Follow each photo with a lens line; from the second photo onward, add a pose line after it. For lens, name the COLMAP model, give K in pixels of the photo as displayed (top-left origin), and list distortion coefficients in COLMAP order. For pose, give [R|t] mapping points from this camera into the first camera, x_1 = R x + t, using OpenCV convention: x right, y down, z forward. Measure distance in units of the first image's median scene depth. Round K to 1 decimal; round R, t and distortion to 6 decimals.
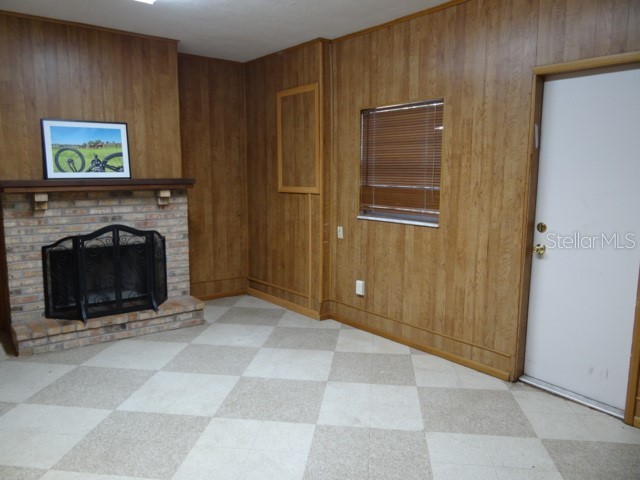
lens RADIAL K [[496.8, 0, 315.3], [0, 496.8, 238.0], [0, 0, 1]] dist [-0.021343, -0.000194]
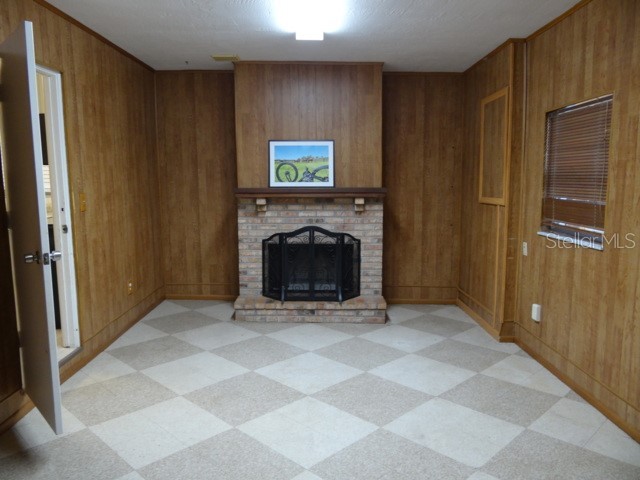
lens RADIAL K [[496.8, 0, 315.3], [0, 496.8, 238.0], [0, 0, 1]] dist [-0.021343, -0.000194]
pose [[0.787962, 0.069519, -0.611787, 0.323613], [-0.079099, 0.996802, 0.011393, -0.011821], [0.610623, 0.039415, 0.790940, 0.056080]]
